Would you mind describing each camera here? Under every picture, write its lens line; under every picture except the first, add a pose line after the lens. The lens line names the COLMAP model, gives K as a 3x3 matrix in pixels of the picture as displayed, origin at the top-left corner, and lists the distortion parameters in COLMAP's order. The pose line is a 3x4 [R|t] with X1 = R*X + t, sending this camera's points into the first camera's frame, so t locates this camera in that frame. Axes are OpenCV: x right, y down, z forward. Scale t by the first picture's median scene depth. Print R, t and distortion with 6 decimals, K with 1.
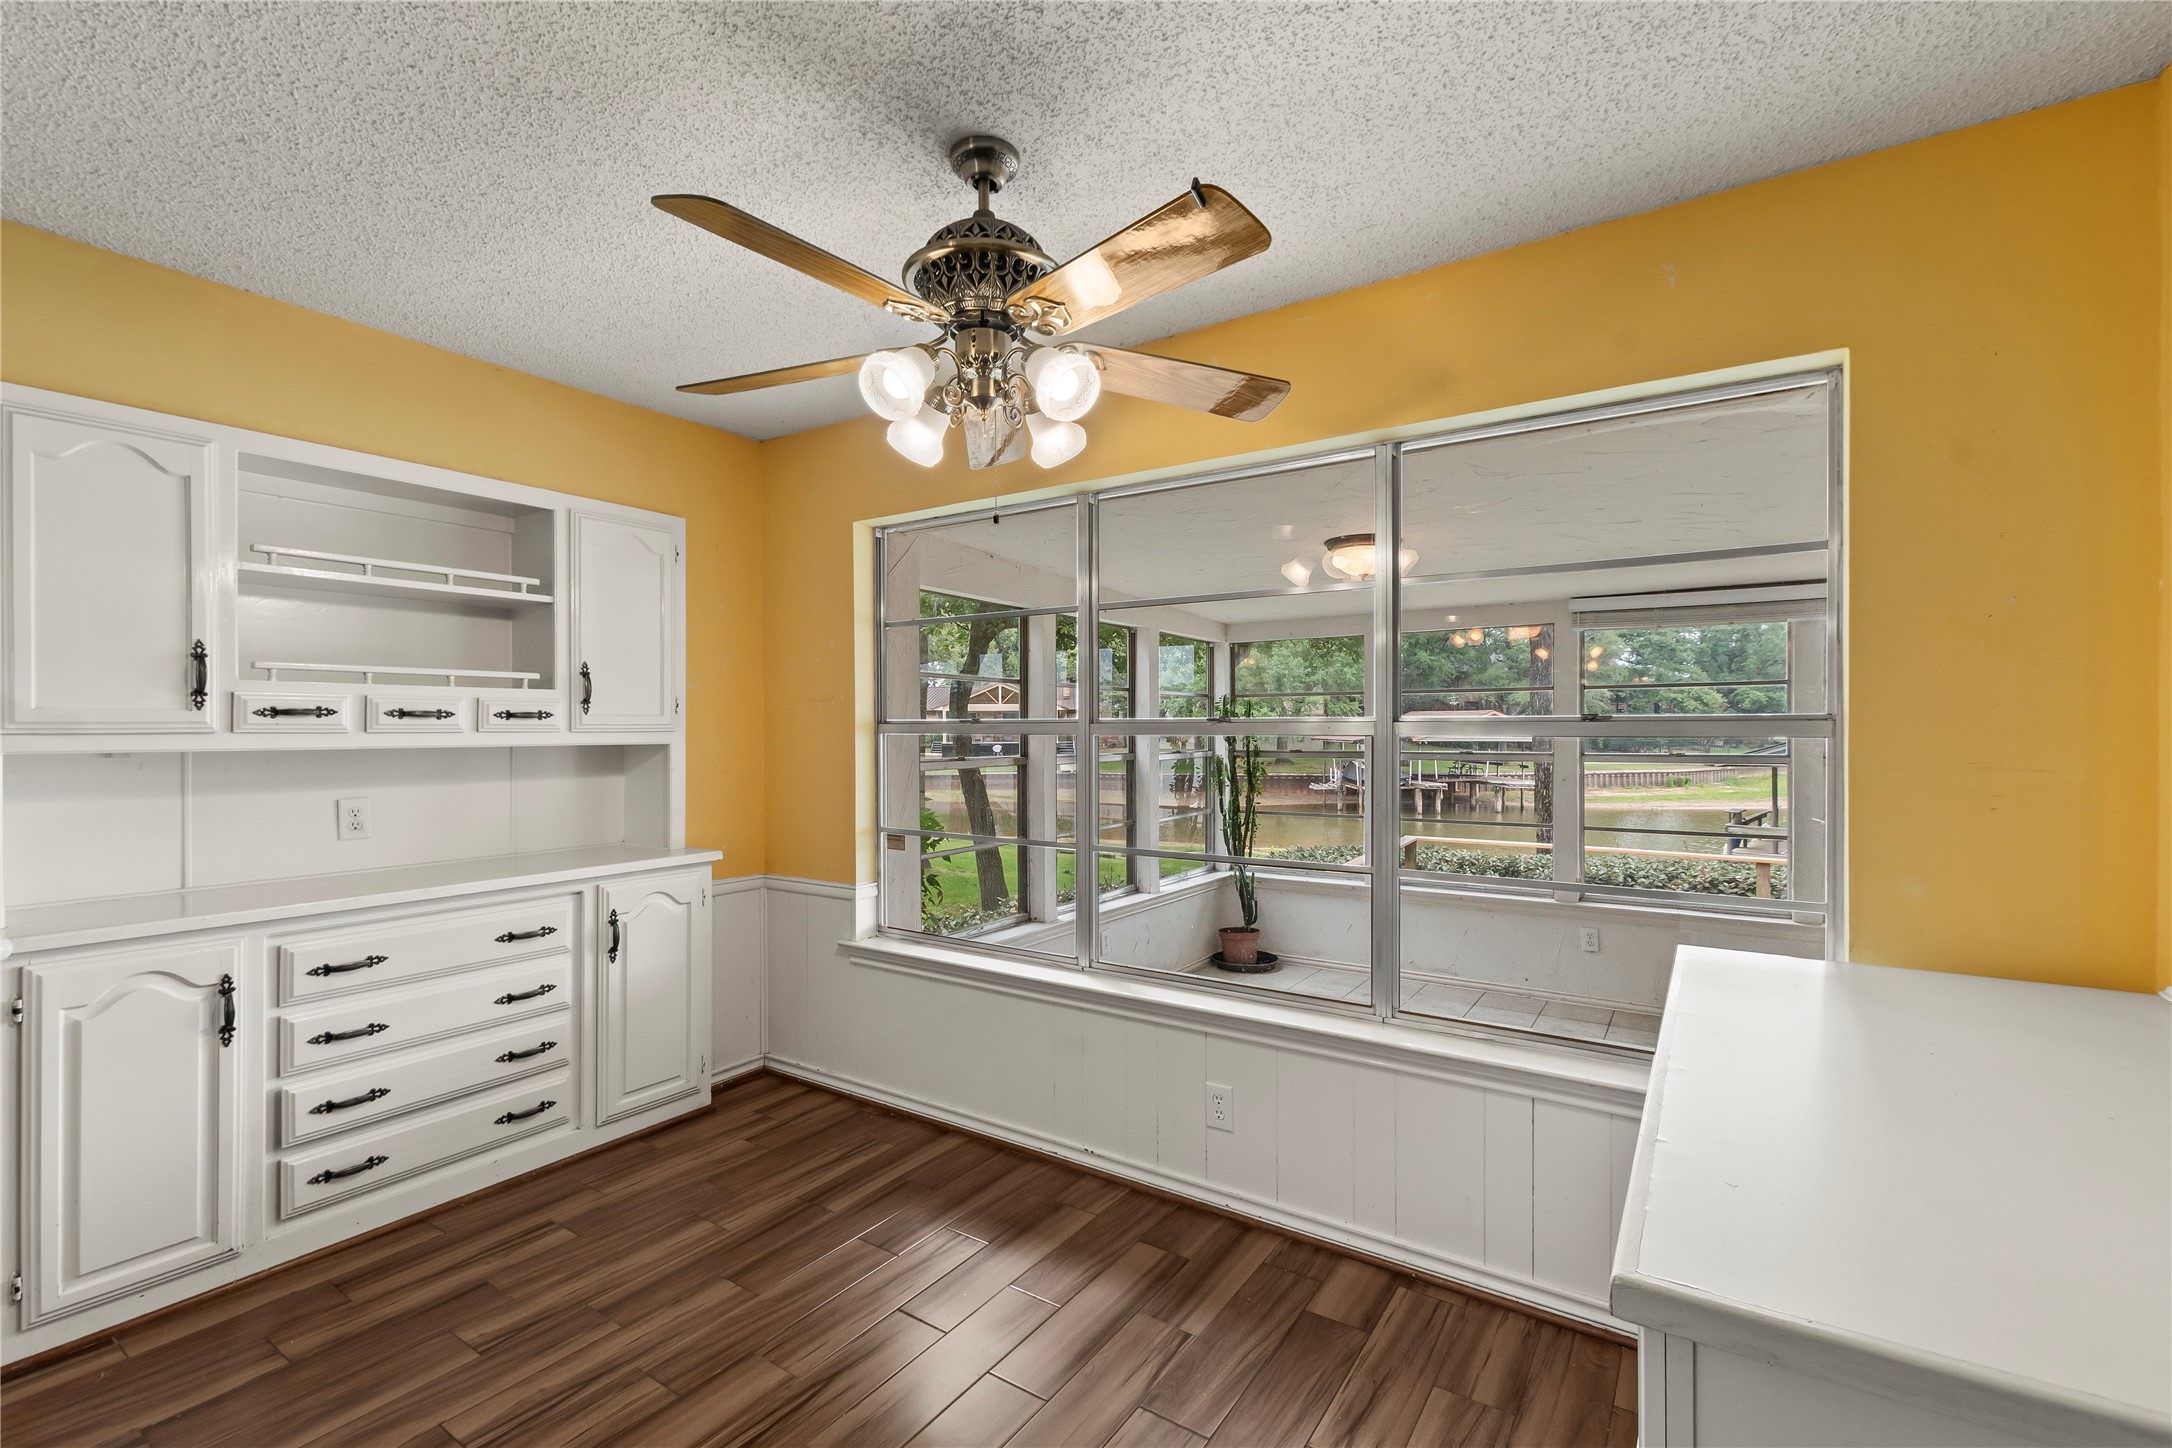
lens RADIAL K [[954.8, 0, 1073.7], [0, 954.8, 720.2], [0, 0, 1]] dist [0.007948, -0.000042]
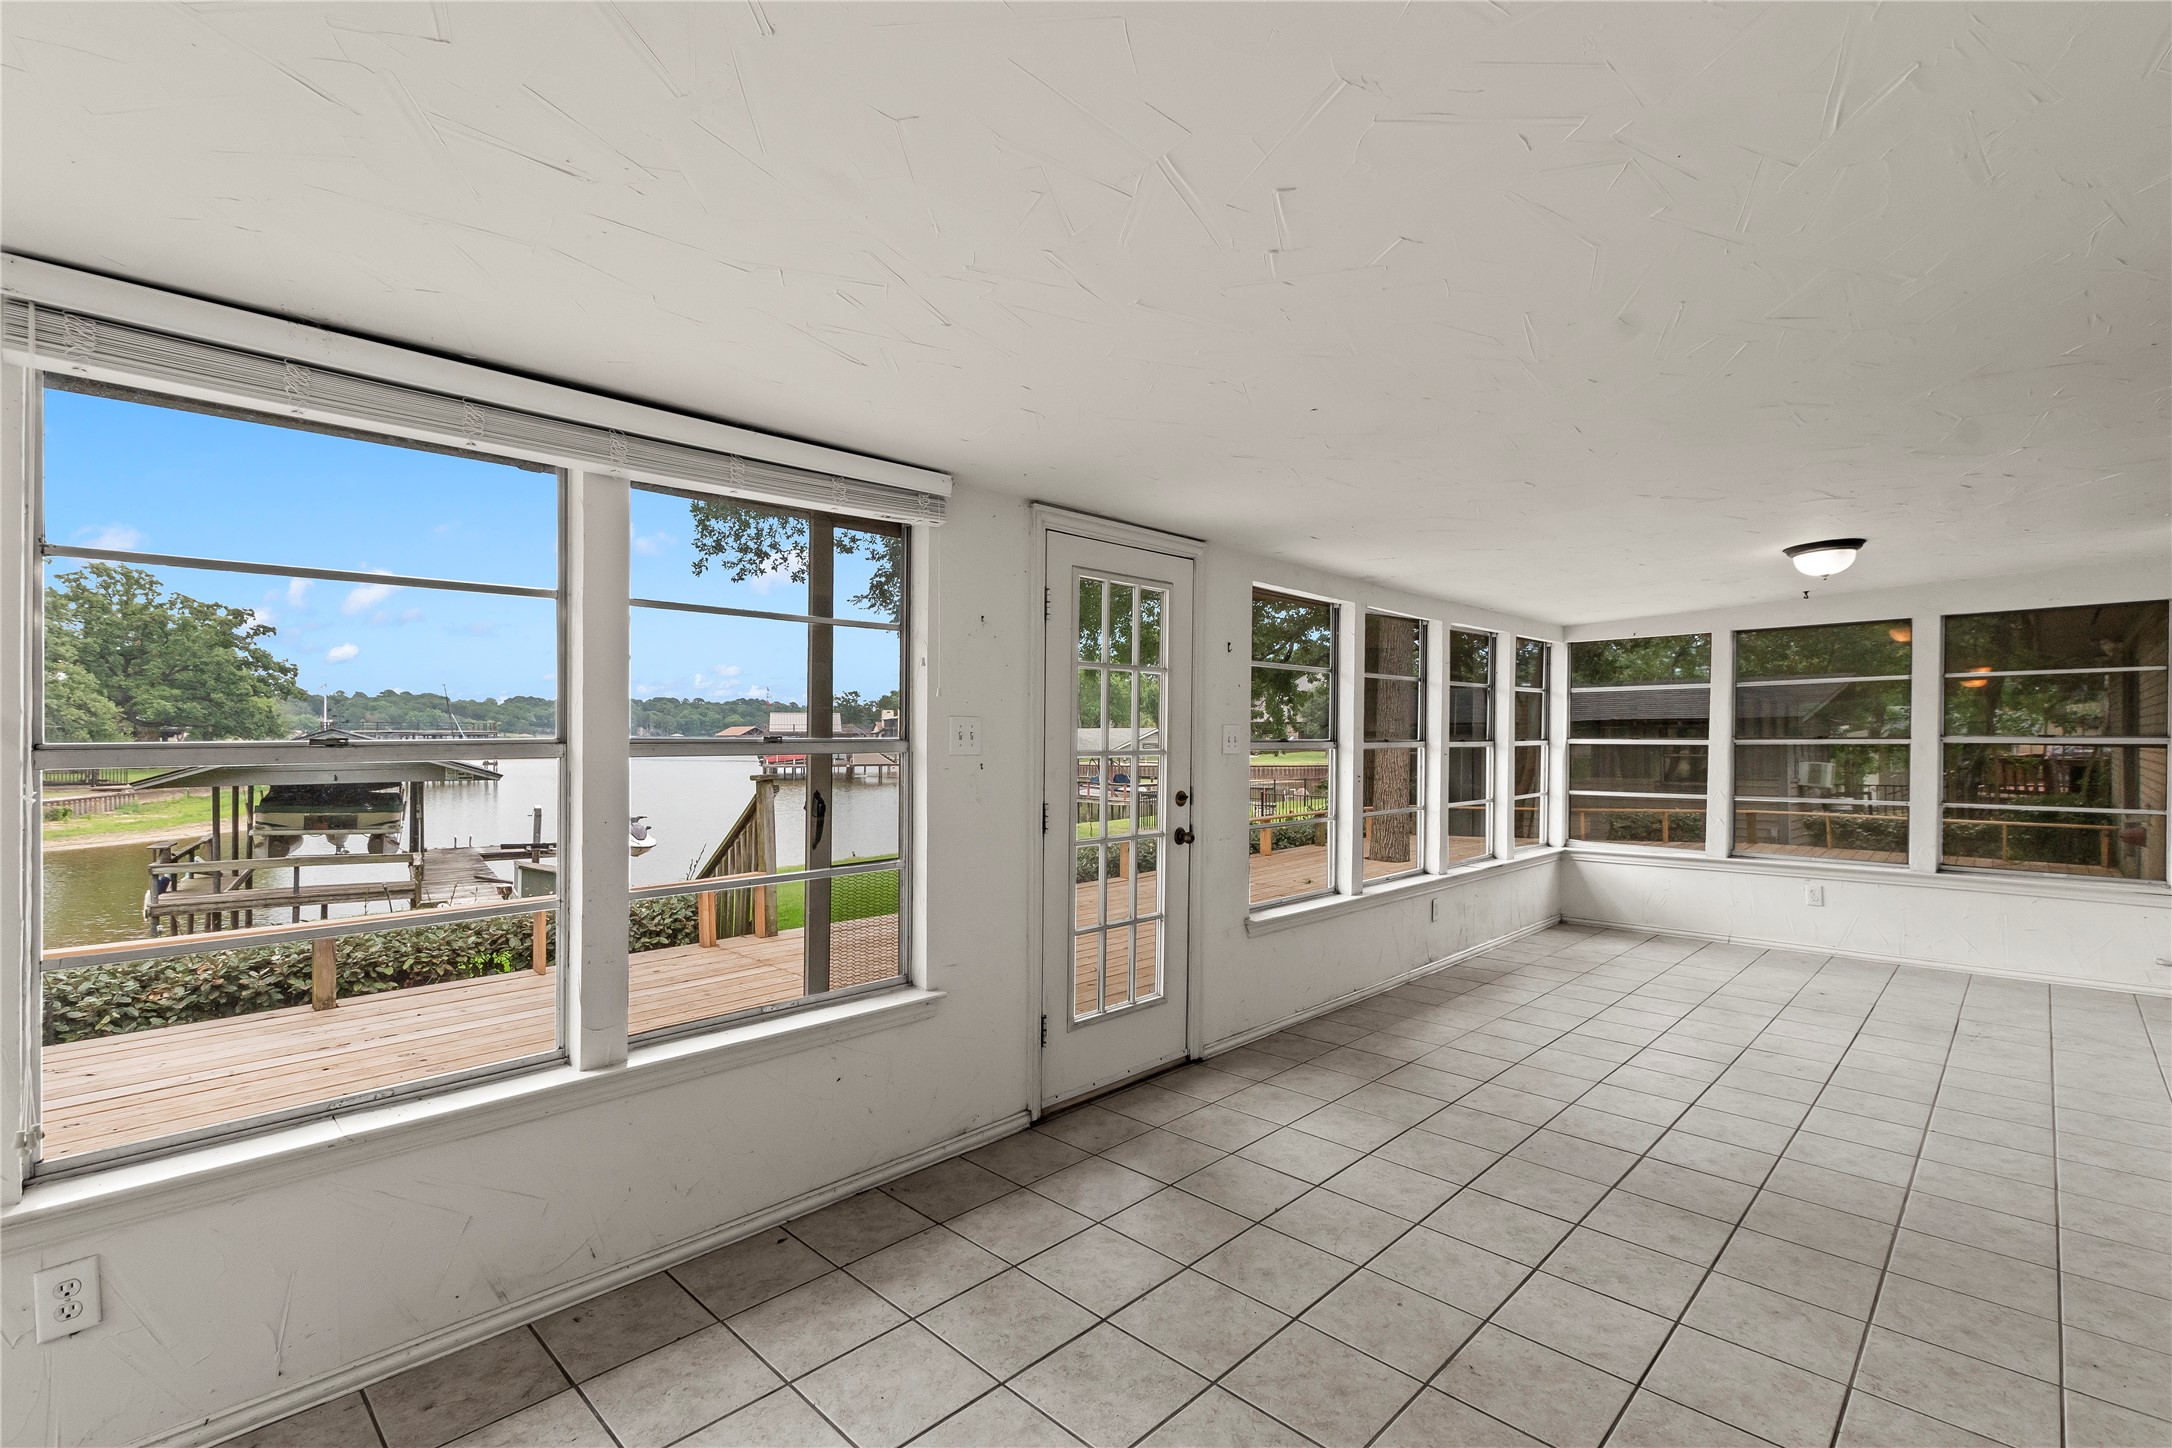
lens RADIAL K [[969.1, 0, 1086.0], [0, 969.1, 724.0], [0, 0, 1]] dist [-0.002399, -0.000916]
pose [[0.179966, 0.013491, 0.983580, 0.028758], [-0.000049, 0.999906, -0.013706, 0.003583], [-0.983673, 0.002419, 0.179949, 0.062701]]
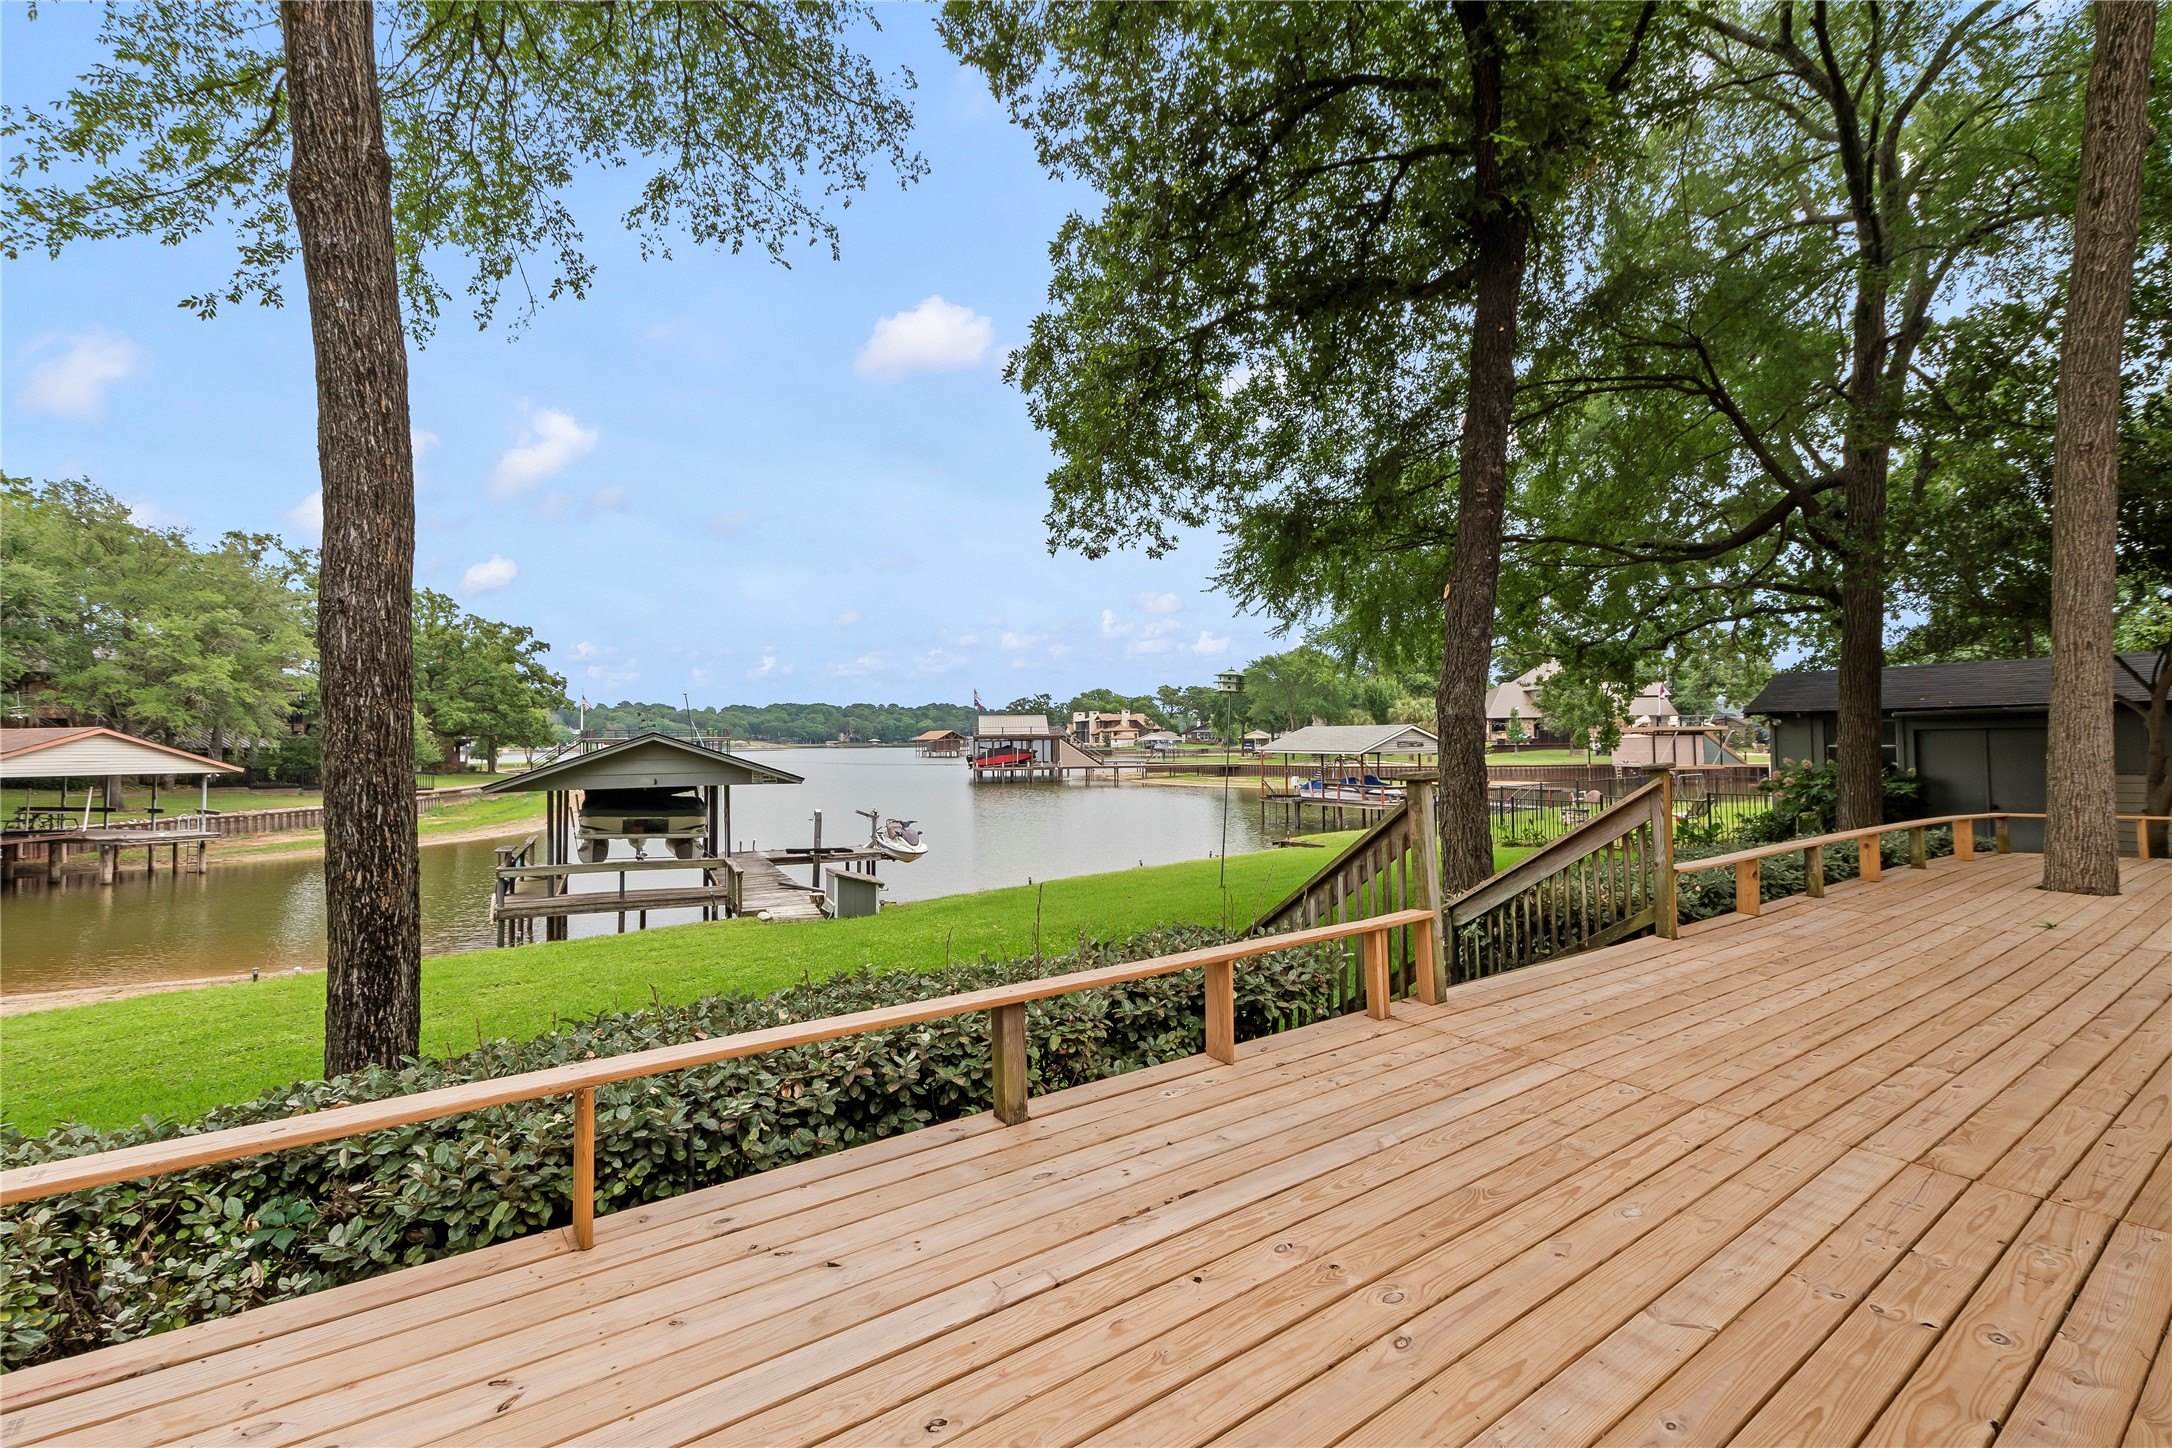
lens RADIAL K [[968.7, 0, 1067.3], [0, 968.7, 705.3], [0, 0, 1]] dist [-0.001588, 0.000000]
pose [[0.355222, 0.030222, 0.934293, 0.062252], [0.010921, 0.999275, -0.036476, 0.005828], [-0.934718, 0.023161, 0.354634, 0.165718]]
